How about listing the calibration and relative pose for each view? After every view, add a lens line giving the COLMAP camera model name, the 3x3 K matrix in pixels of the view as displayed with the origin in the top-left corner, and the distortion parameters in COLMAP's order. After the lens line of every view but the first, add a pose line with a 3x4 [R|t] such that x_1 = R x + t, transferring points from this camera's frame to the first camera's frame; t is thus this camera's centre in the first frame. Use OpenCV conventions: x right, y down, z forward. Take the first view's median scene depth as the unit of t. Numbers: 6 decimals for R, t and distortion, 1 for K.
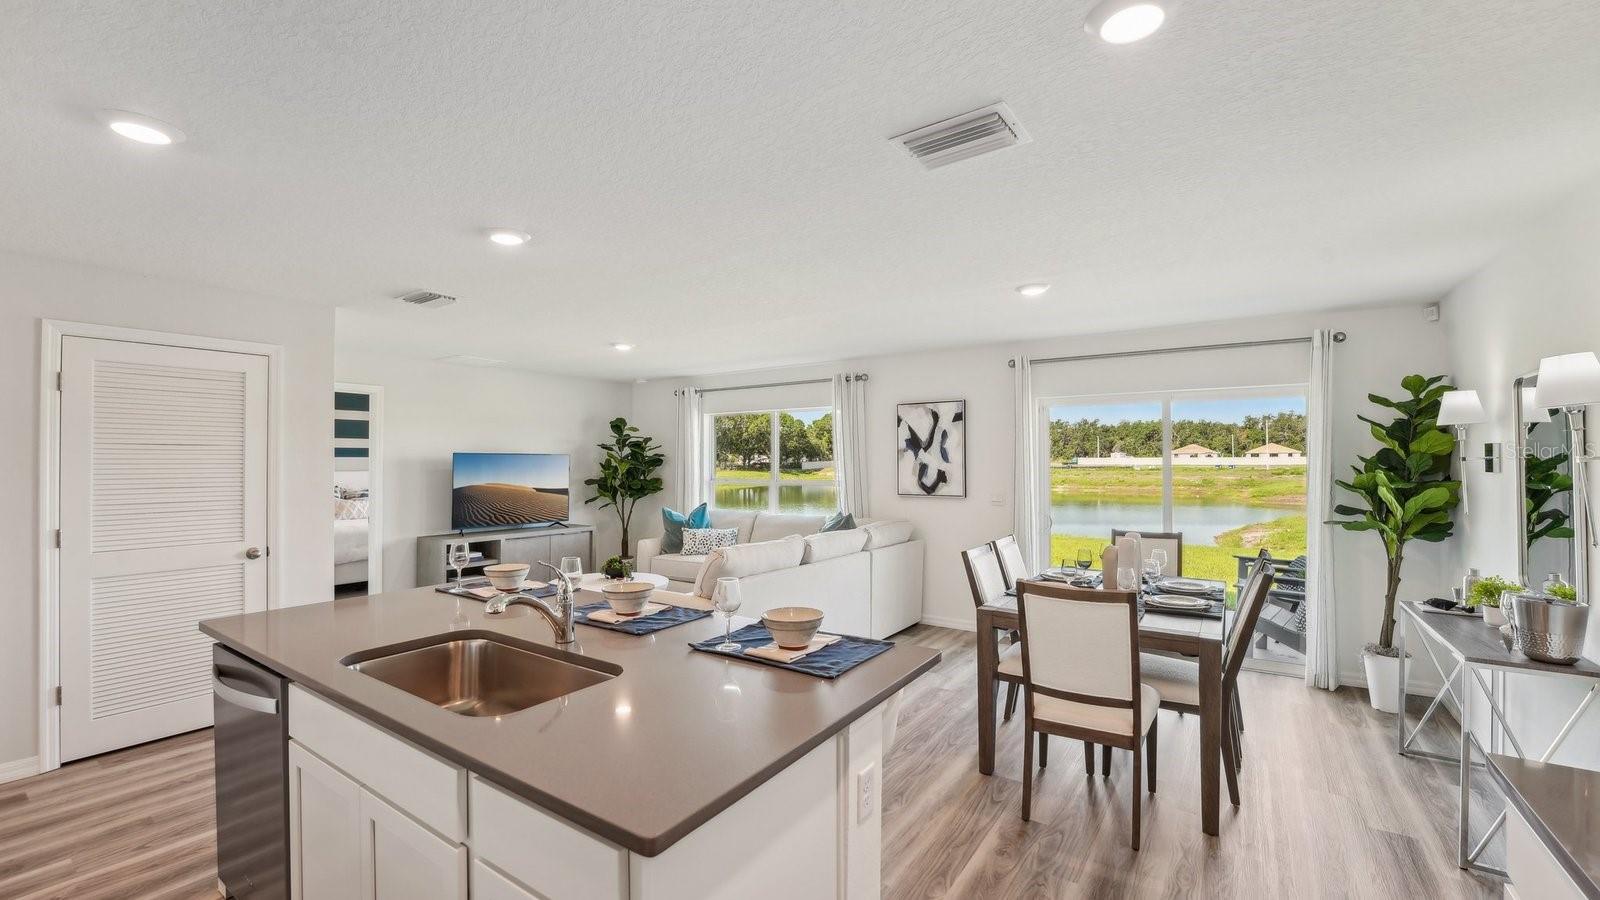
lens RADIAL K [[653.5, 0, 797.8], [0, 653.5, 449.1], [0, 0, 1]] dist [-0.026133, 0.001666]
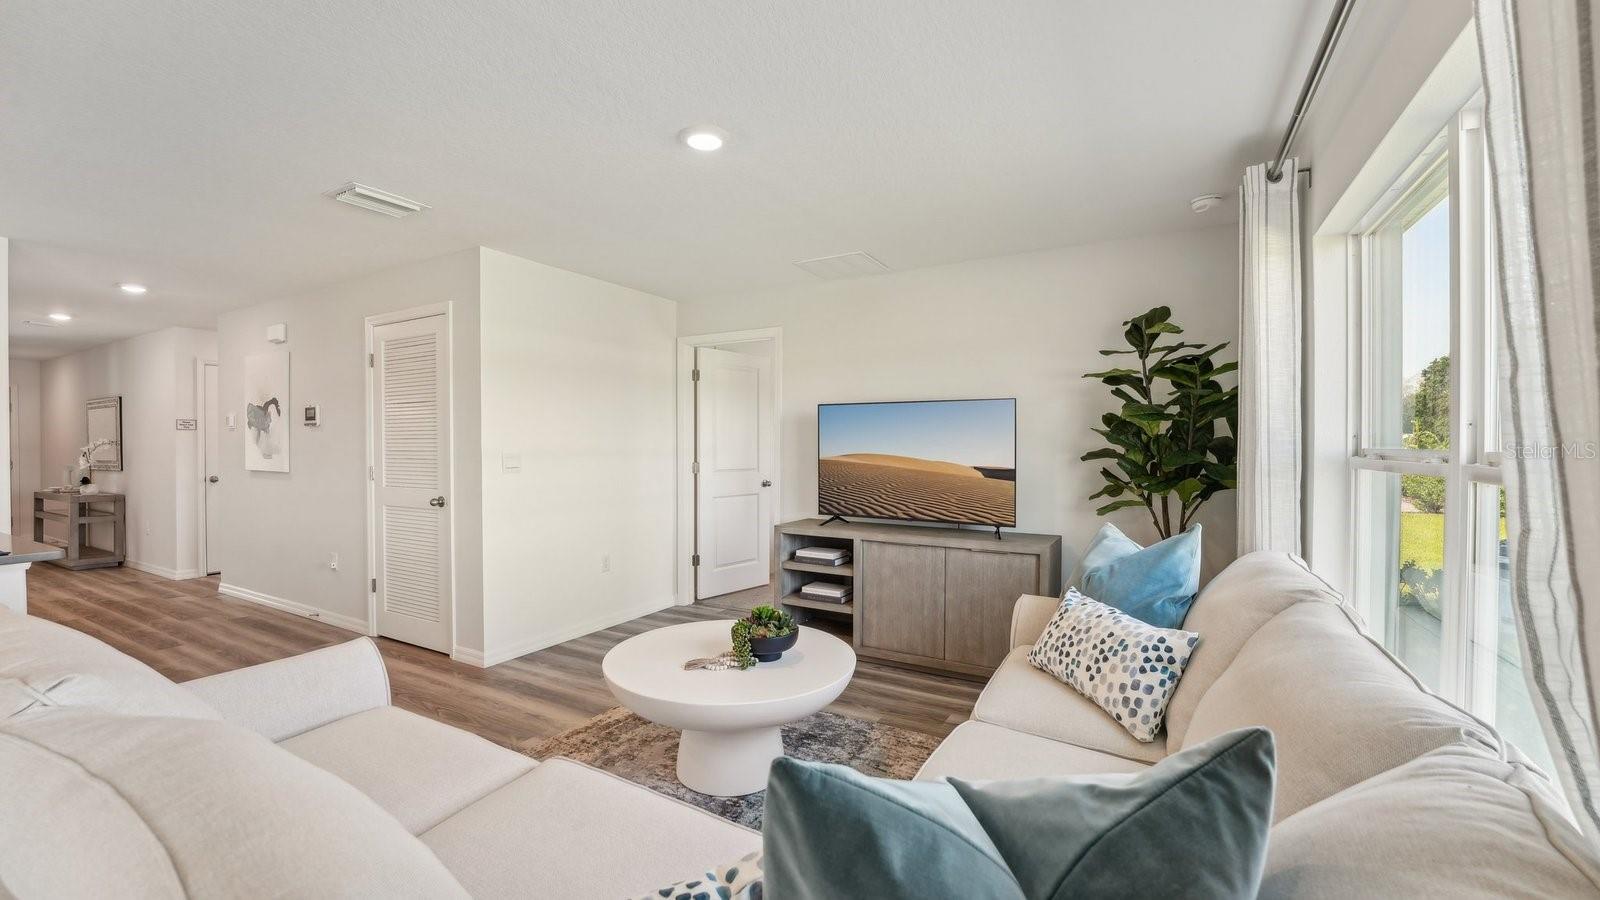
lens RADIAL K [[653.5, 0, 794.6], [0, 653.5, 453.4], [0, 0, 1]] dist [-0.026133, 0.001666]
pose [[0.091371, 0.017701, -0.995660, 0.069884], [0.019492, 0.999619, 0.019560, 0.018720], [0.995626, -0.021194, 0.090991, 0.381920]]
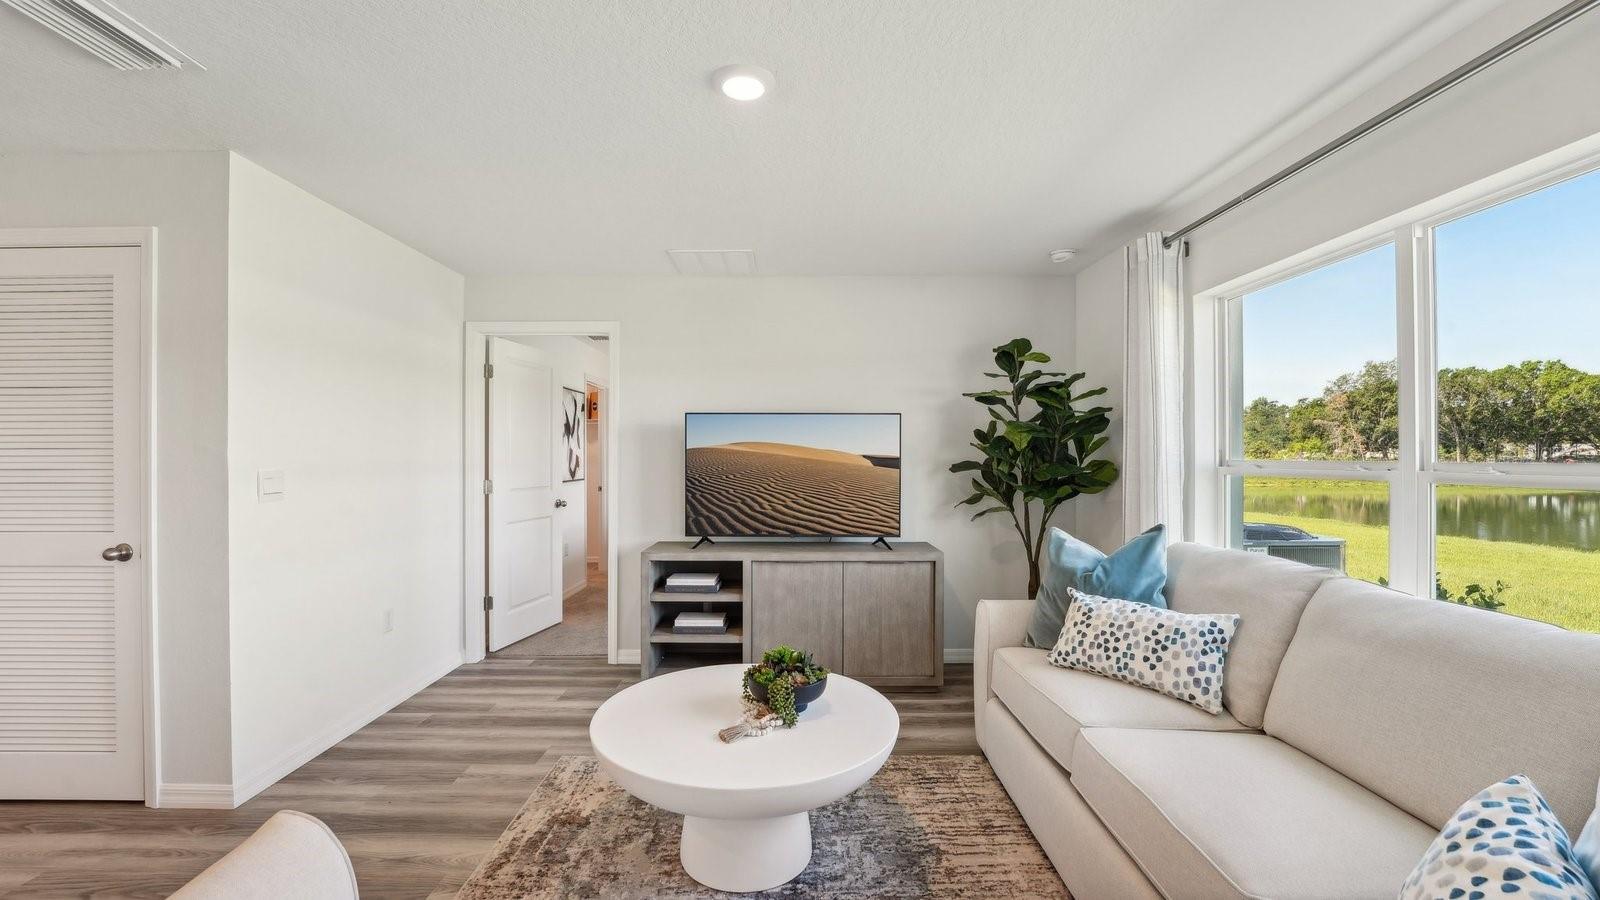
lens RADIAL K [[653.5, 0, 800.6], [0, 653.5, 454.5], [0, 0, 1]] dist [-0.026133, 0.001666]
pose [[0.583259, 0.000734, -0.812286, 0.017655], [0.014914, 0.999821, 0.011612, 0.017000], [0.812150, -0.018887, 0.583143, 0.303652]]
